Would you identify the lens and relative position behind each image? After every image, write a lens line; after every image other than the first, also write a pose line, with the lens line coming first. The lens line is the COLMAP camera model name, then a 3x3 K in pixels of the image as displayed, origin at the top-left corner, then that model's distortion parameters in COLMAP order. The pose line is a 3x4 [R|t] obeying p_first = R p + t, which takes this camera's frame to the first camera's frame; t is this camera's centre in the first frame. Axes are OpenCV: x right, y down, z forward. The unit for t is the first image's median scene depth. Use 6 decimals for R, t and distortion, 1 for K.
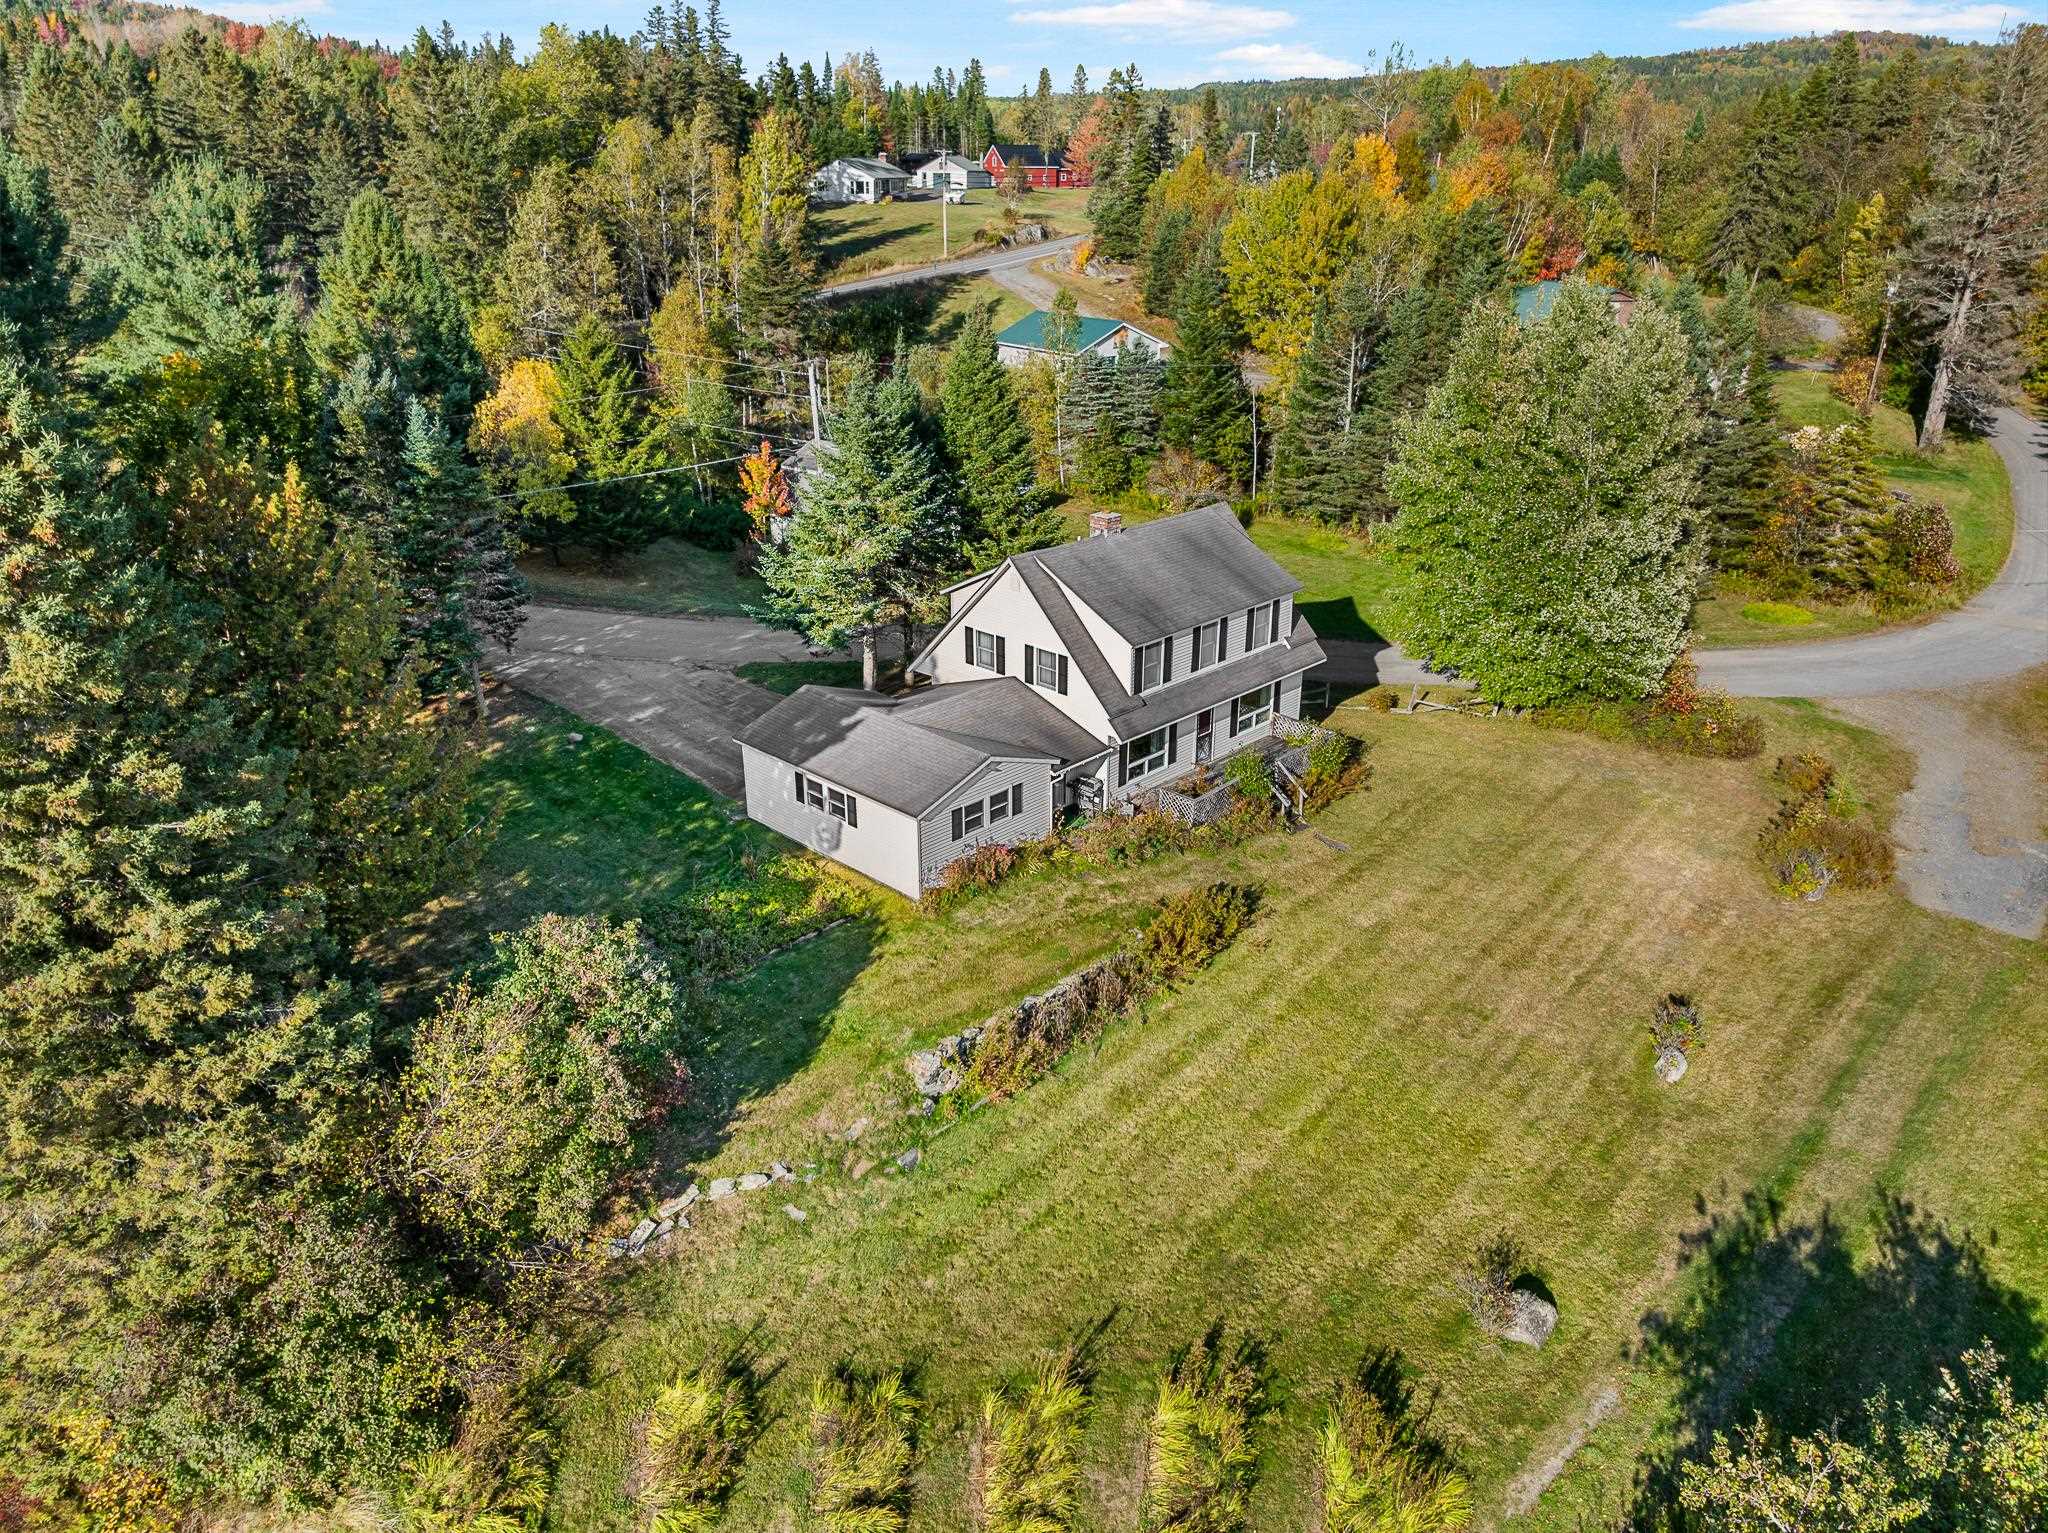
lens RADIAL K [[1417.5, 0, 1024.0], [0, 1417.5, 766.5], [0, 0, 1]] dist [-0.025997, 0.000679]
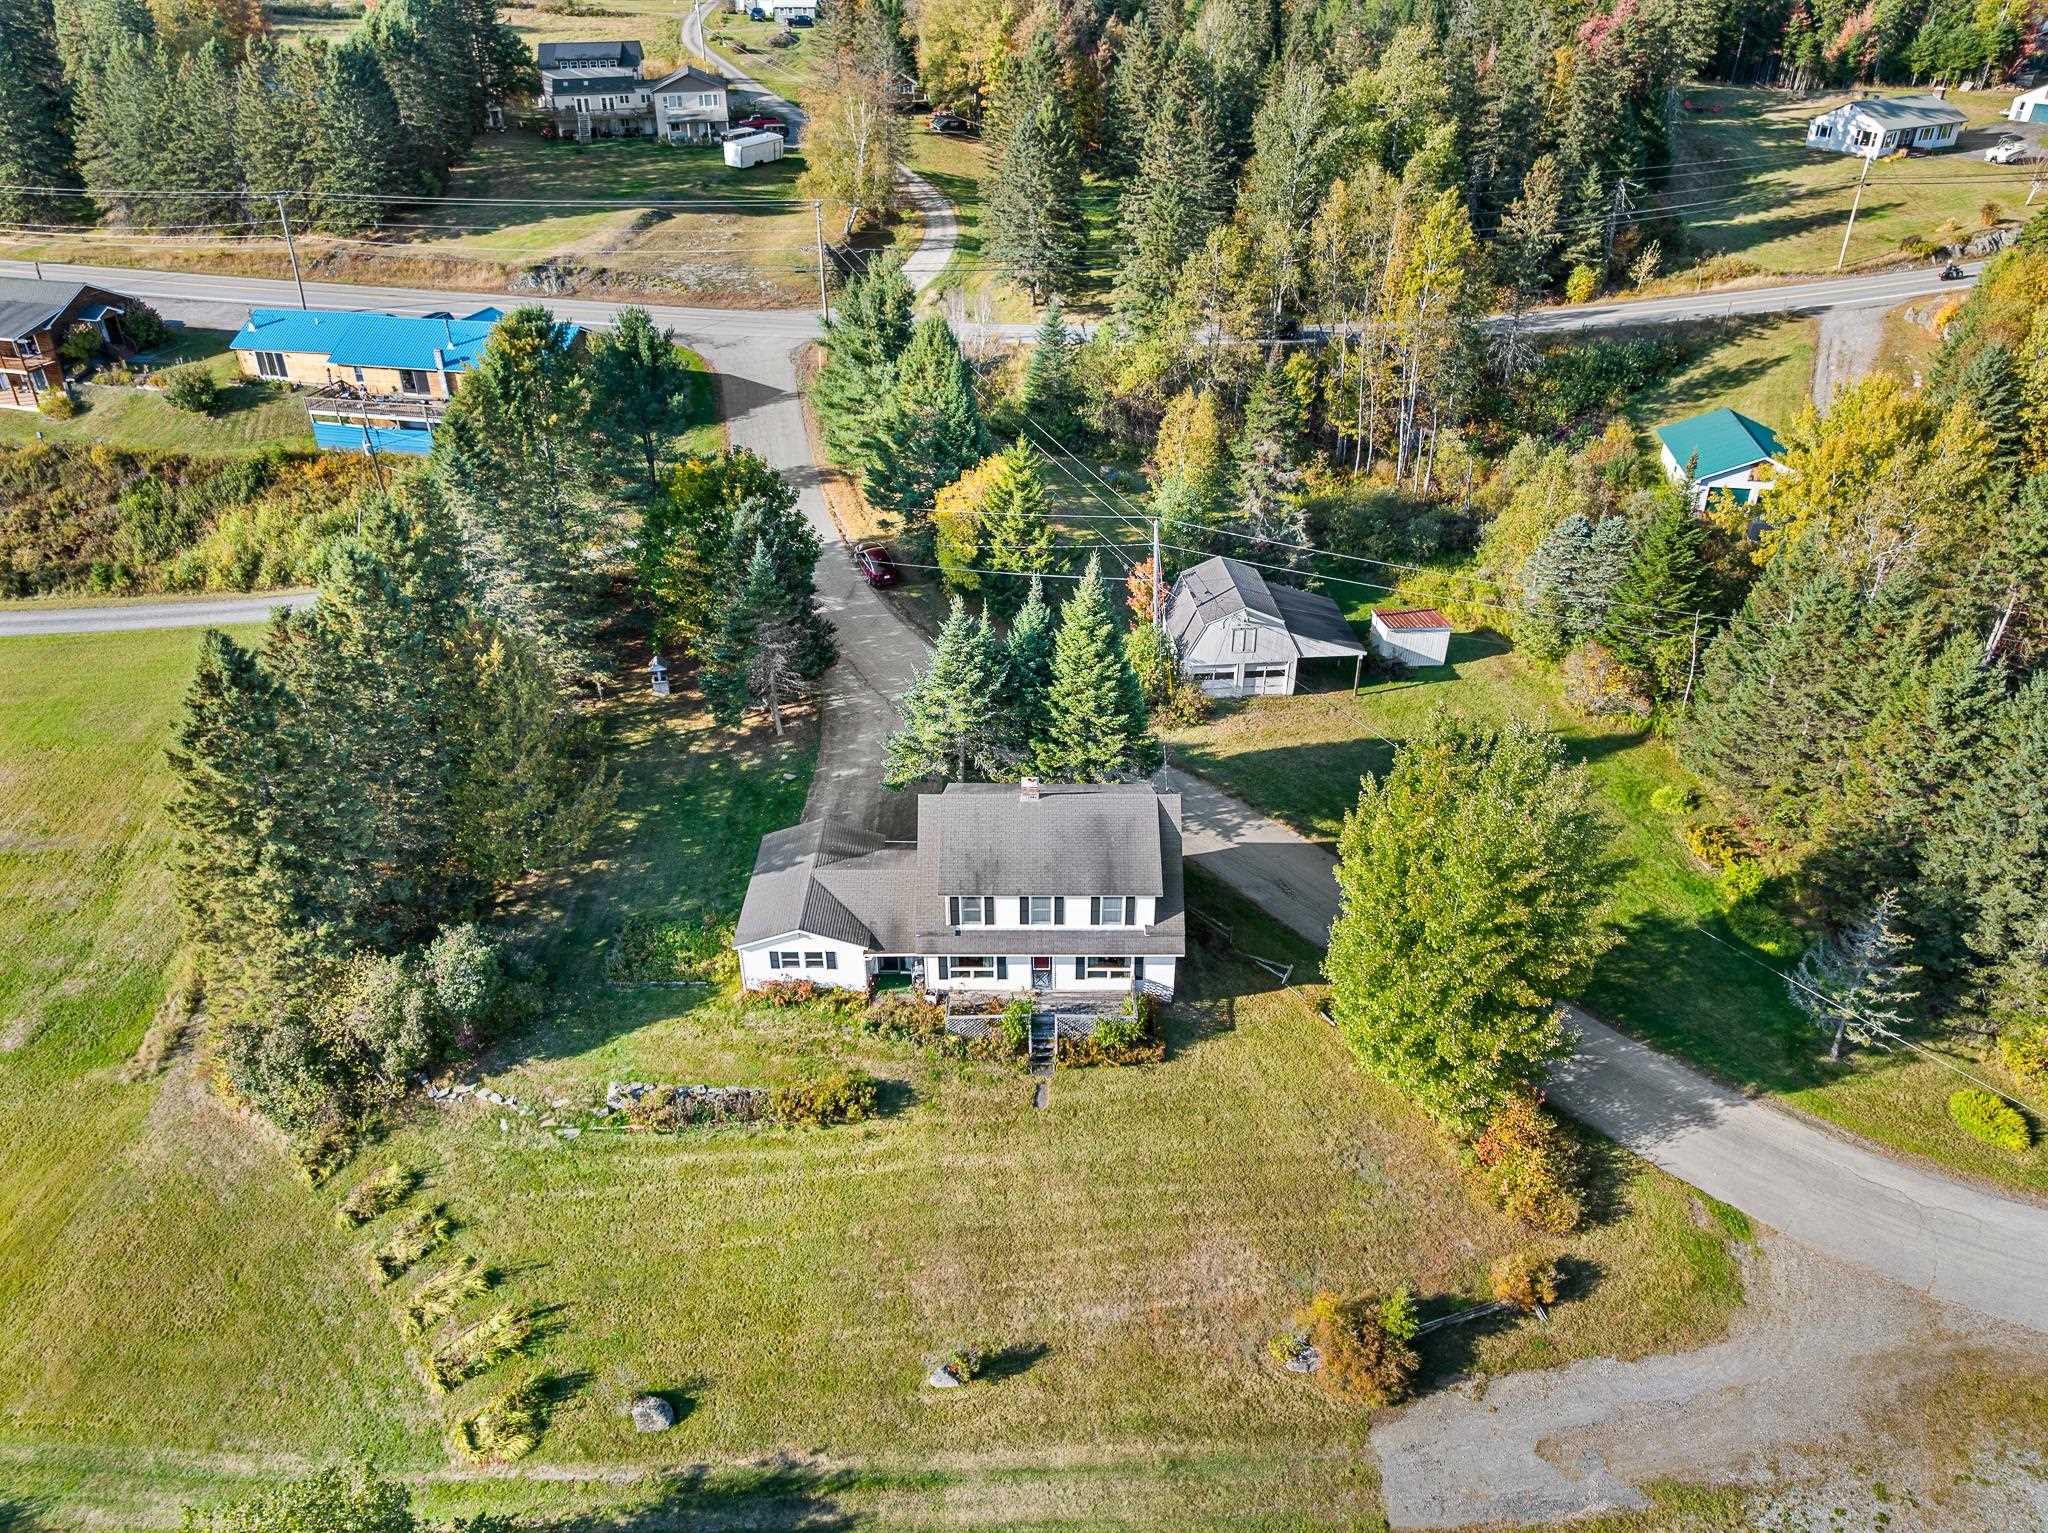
lens RADIAL K [[1419.3, 0, 1032.9], [0, 1419.3, 770.3], [0, 0, 1]] dist [-0.033753, -0.000403]
pose [[0.693710, 0.373678, -0.615736, 0.873723], [-0.275716, 0.927544, 0.252276, -0.528488], [0.665392, -0.005239, 0.746476, 0.046225]]
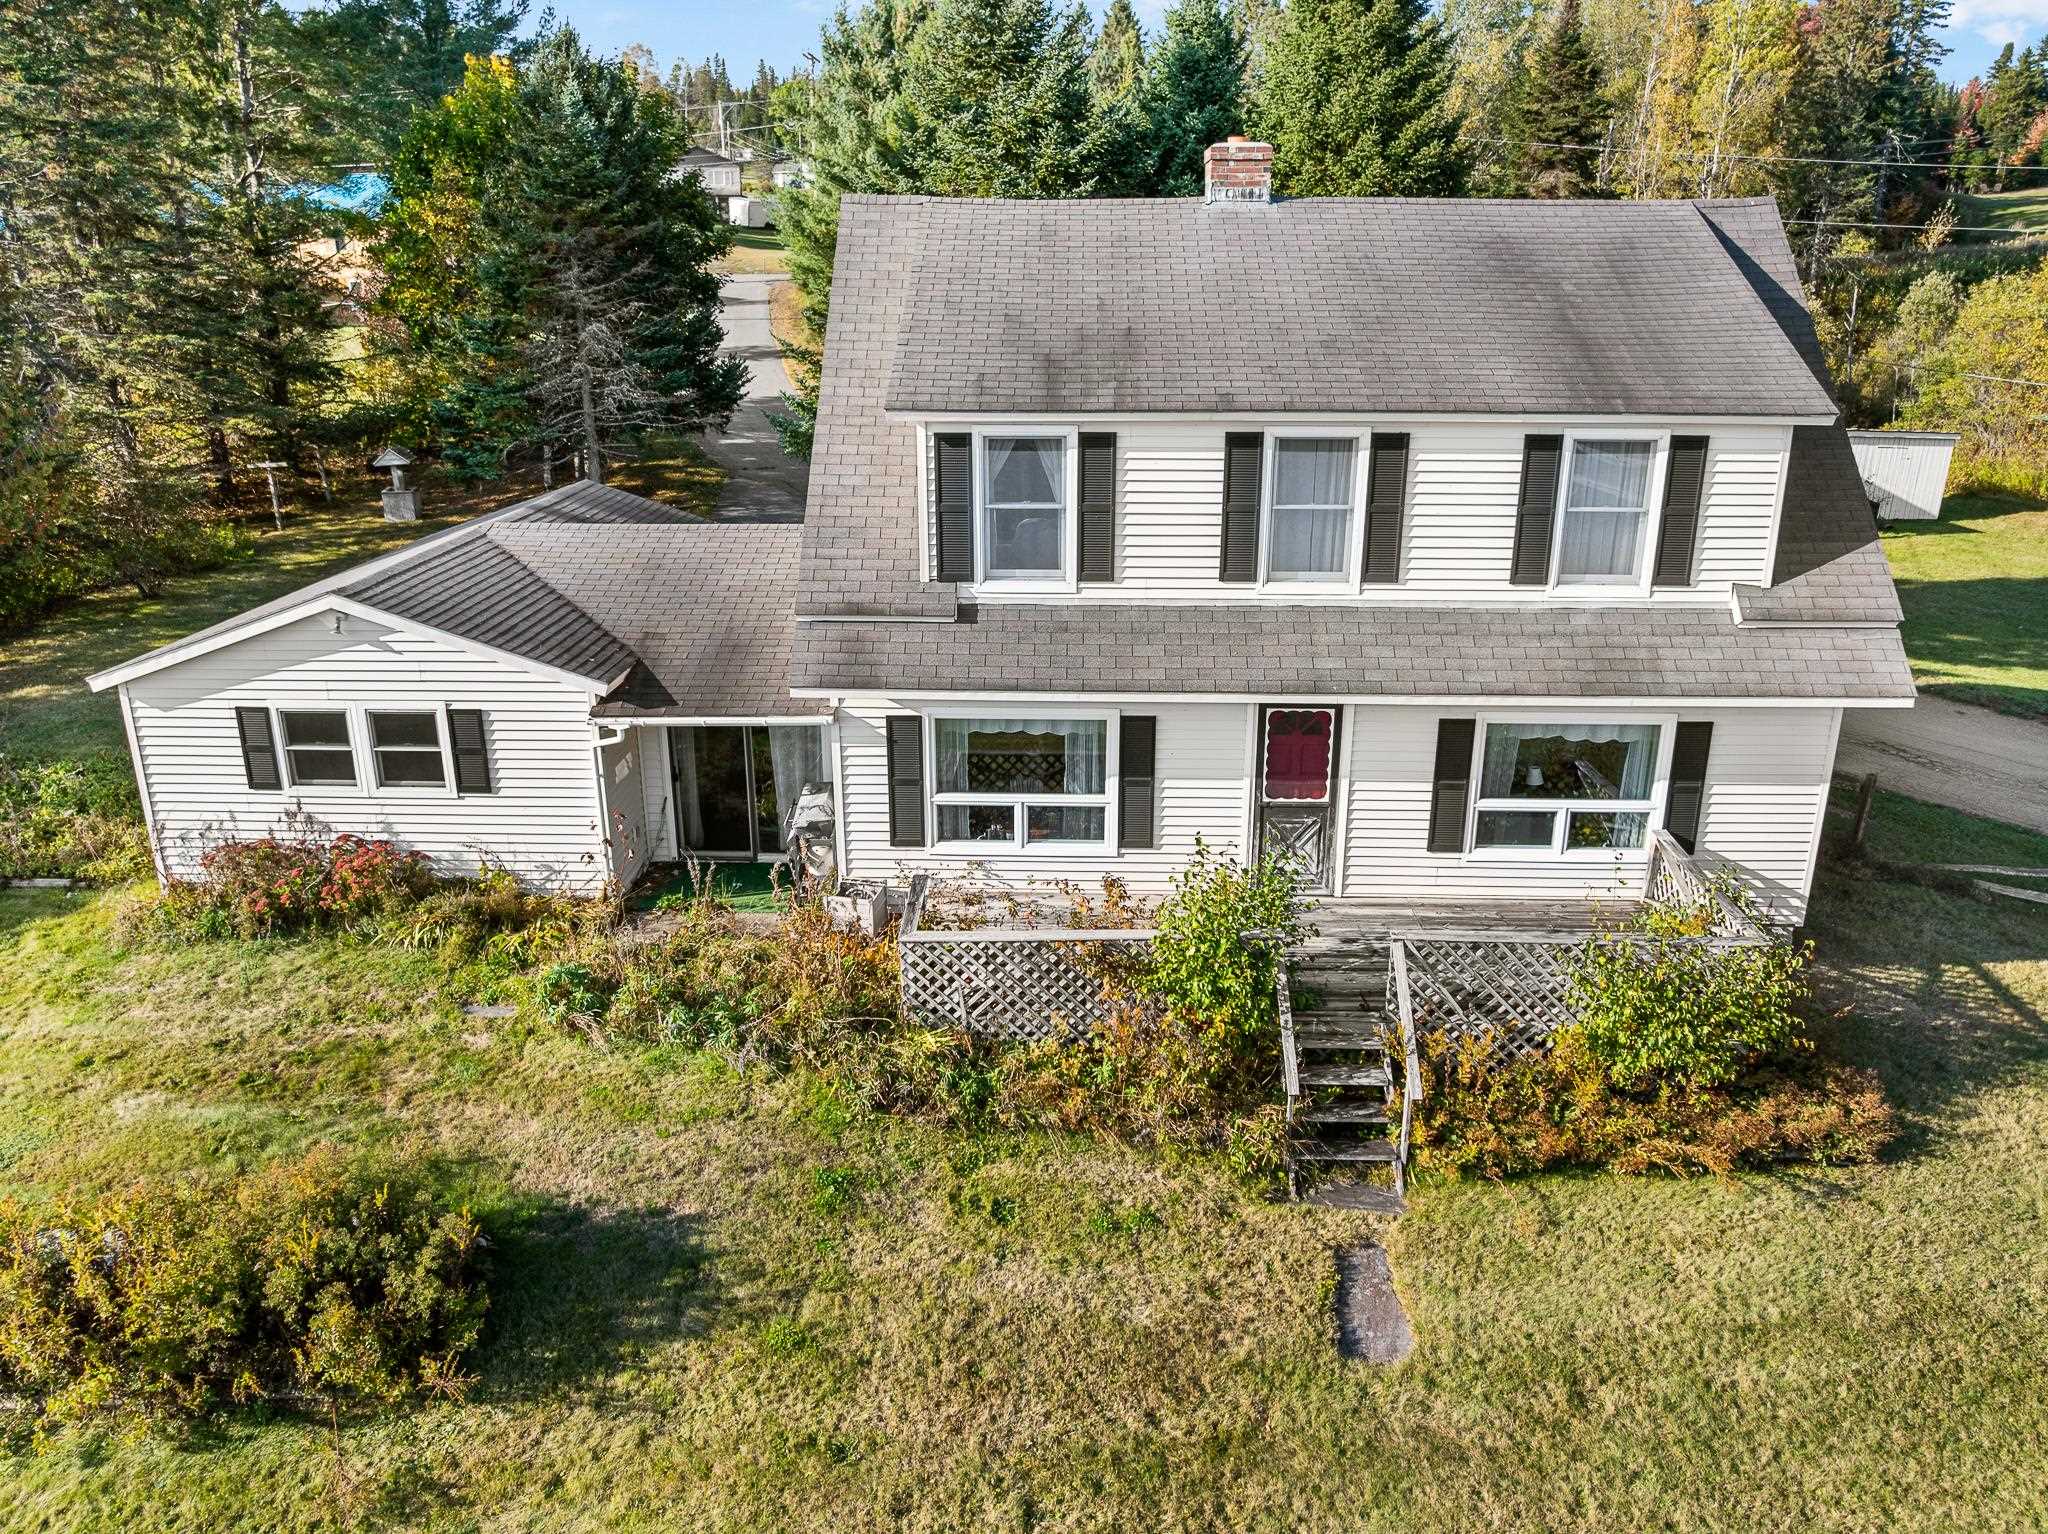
lens RADIAL K [[1449.0, 0, 1031.7], [0, 1449.0, 744.9], [0, 0, 1]] dist [-0.039501, 0.000354]
pose [[0.670155, 0.229625, -0.705807, 0.328124], [-0.284801, 0.957702, 0.041161, -0.032781], [0.685405, 0.173430, 0.707207, 0.754616]]
